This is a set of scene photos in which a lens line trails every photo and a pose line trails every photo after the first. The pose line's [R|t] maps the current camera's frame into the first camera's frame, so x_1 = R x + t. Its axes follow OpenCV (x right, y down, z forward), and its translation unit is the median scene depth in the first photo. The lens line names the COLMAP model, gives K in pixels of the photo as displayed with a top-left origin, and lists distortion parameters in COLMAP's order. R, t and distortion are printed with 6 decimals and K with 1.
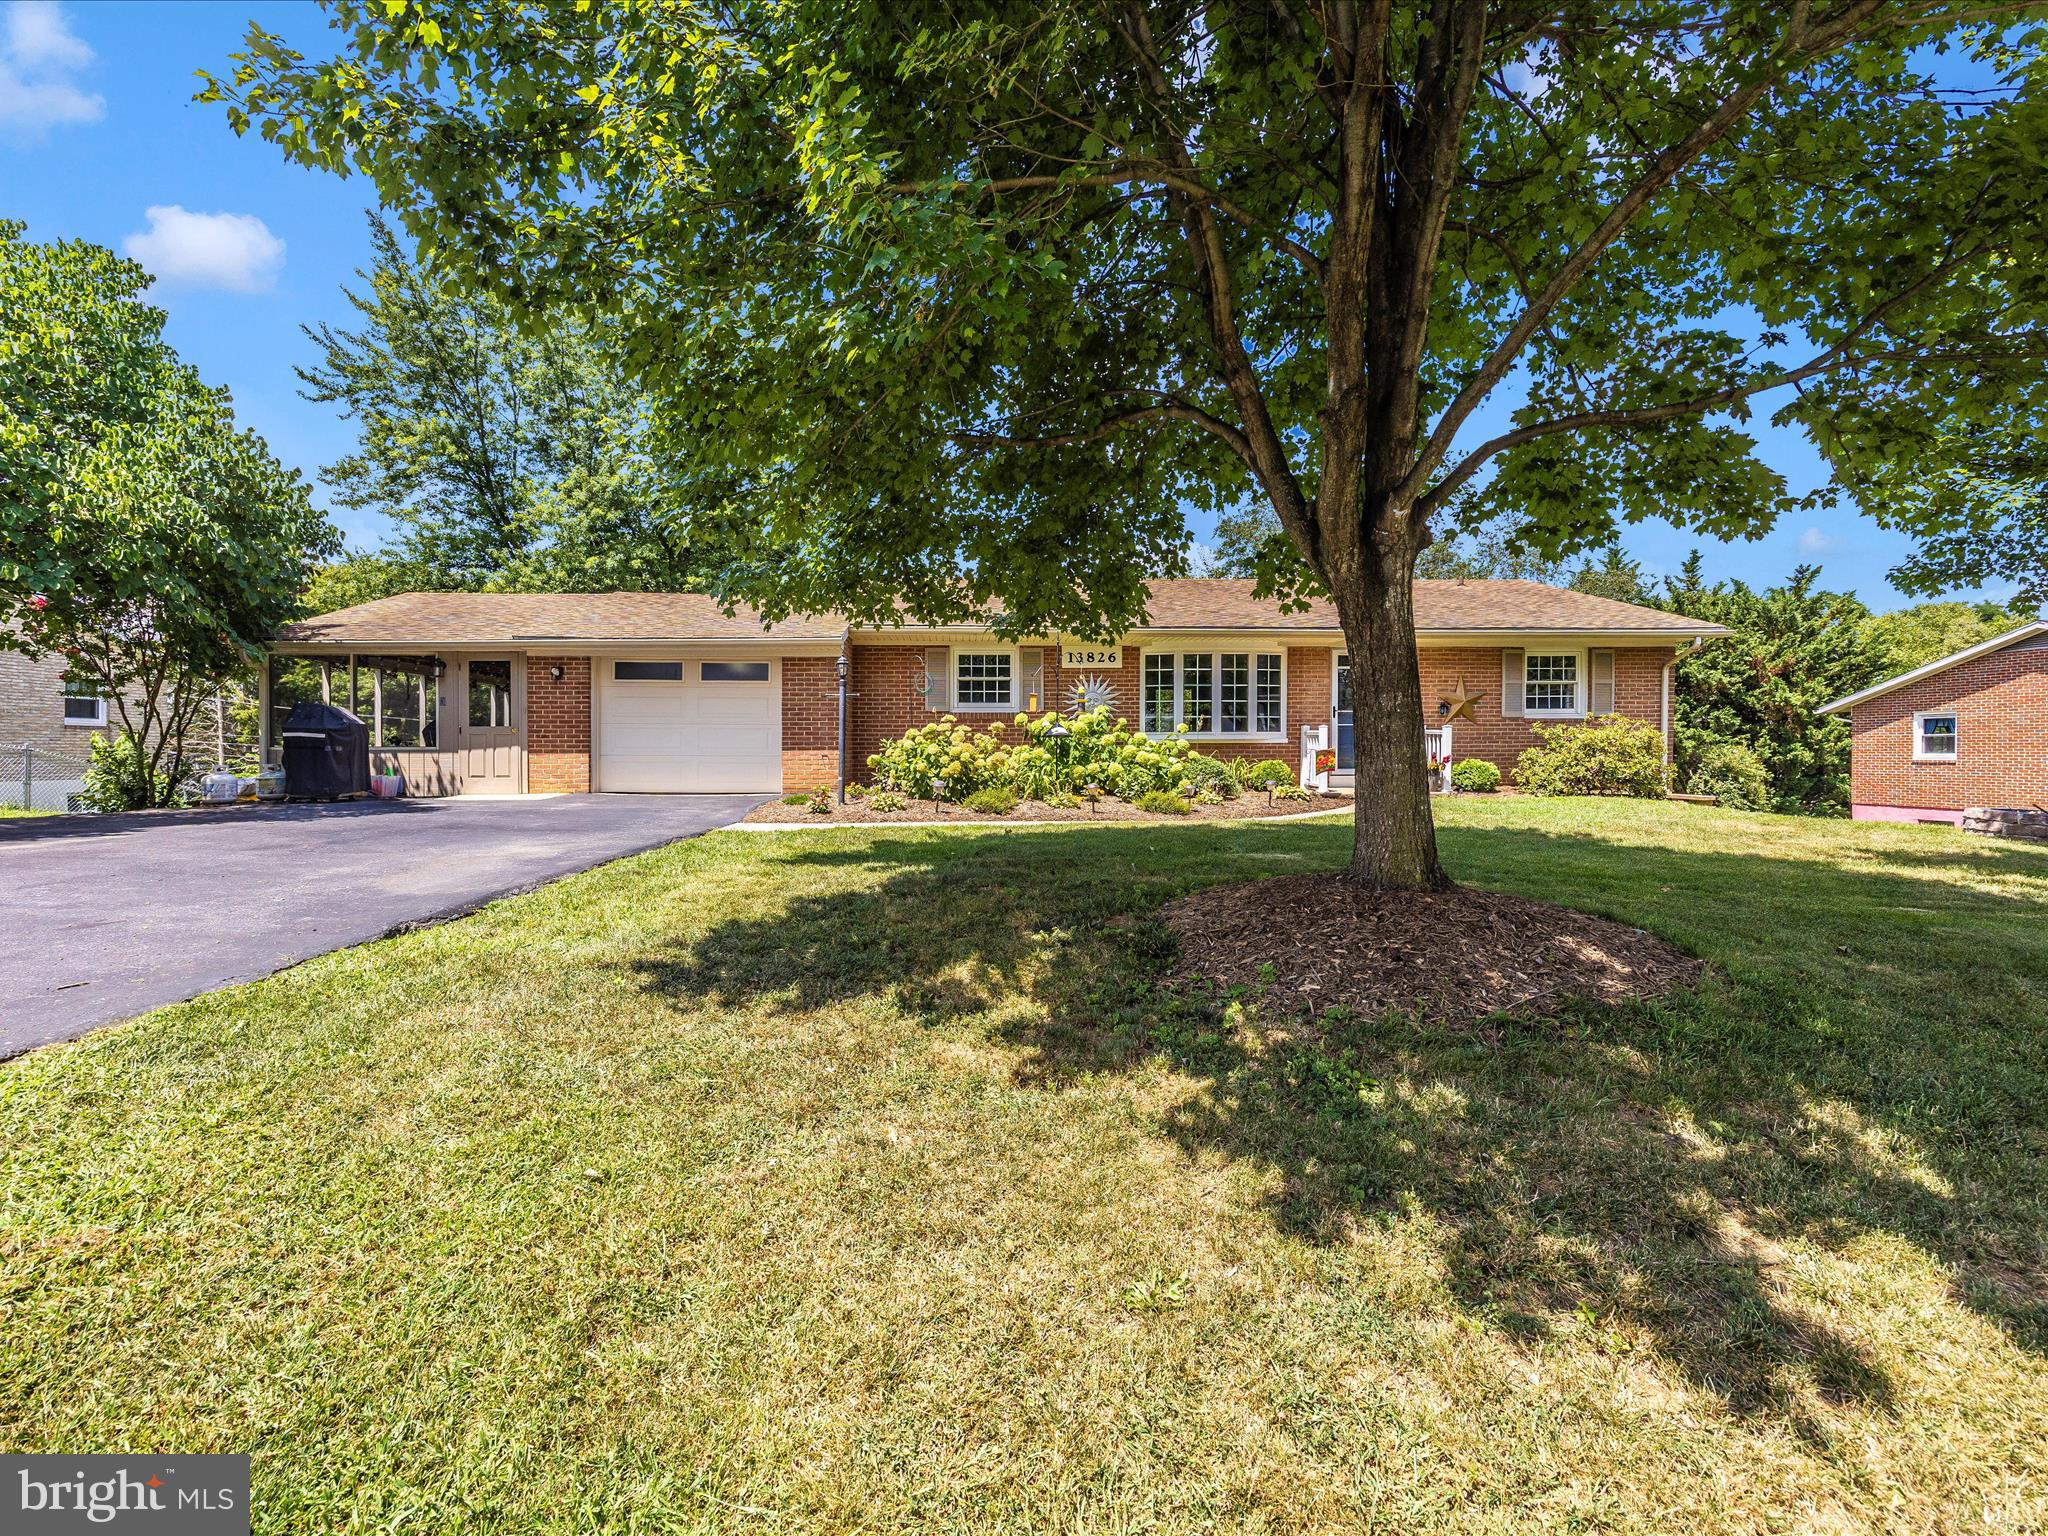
lens RADIAL K [[876.8, 0, 1023.4], [0, 876.8, 765.7], [0, 0, 1]] dist [-0.009726, -0.000290]
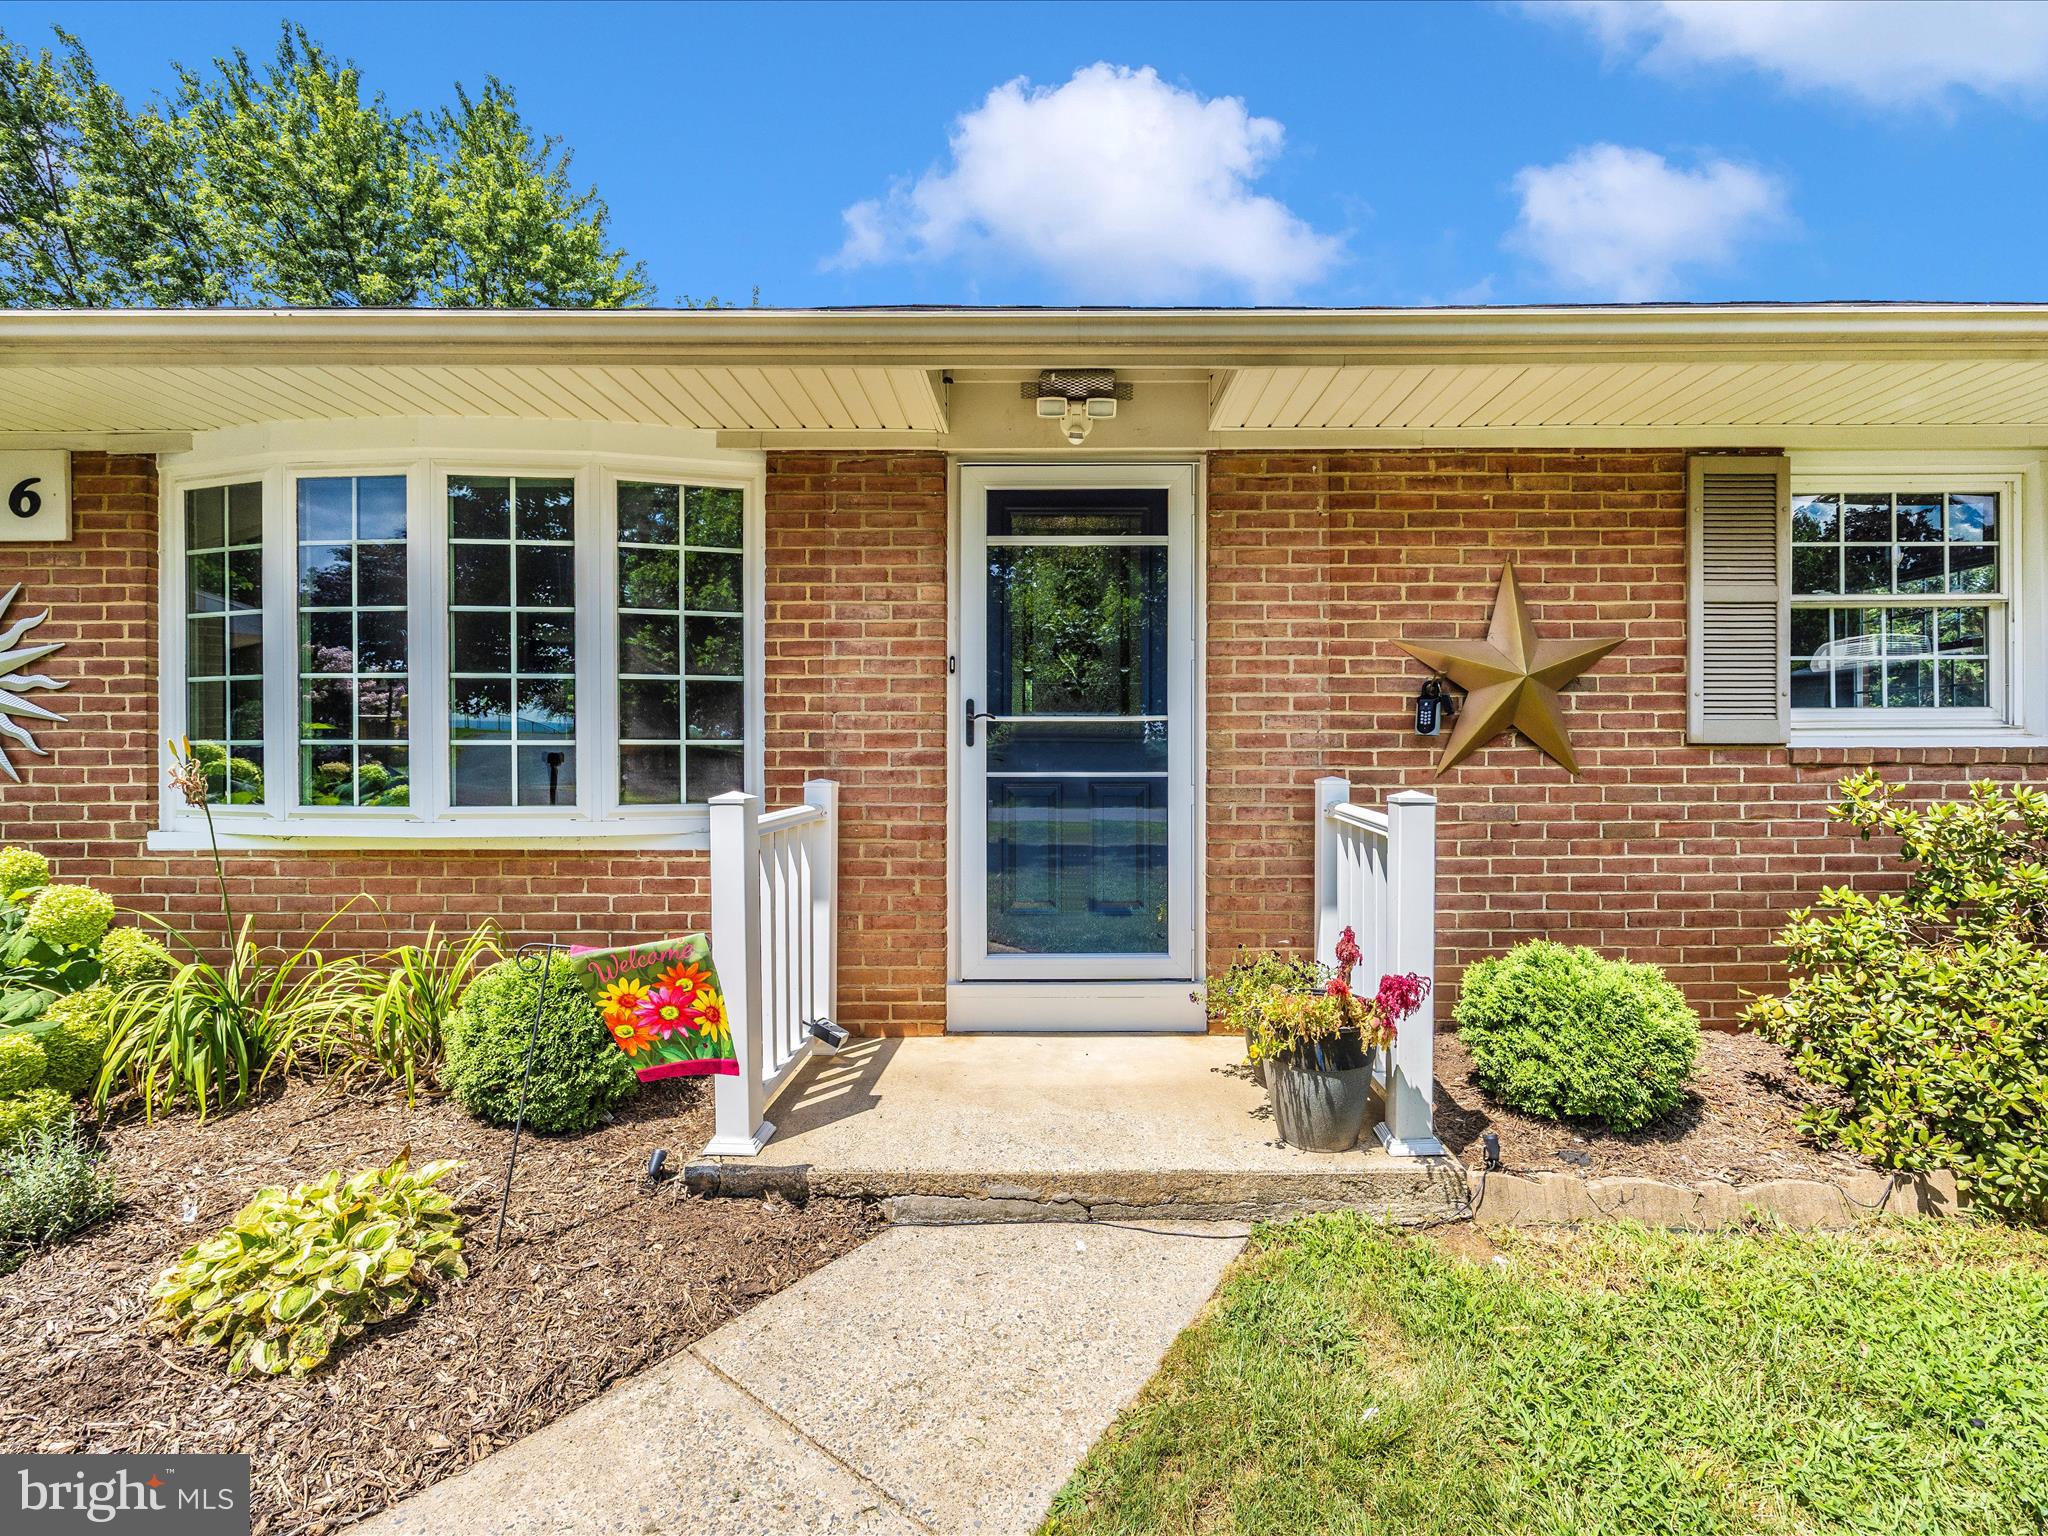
lens RADIAL K [[876.8, 0, 1023.4], [0, 876.8, 765.7], [0, 0, 1]] dist [-0.009726, -0.000290]
pose [[0.997065, 0.006890, -0.076249, 0.396238], [-0.006952, 0.999976, -0.000555, -0.049811], [0.076243, 0.001083, 0.997089, 0.771020]]
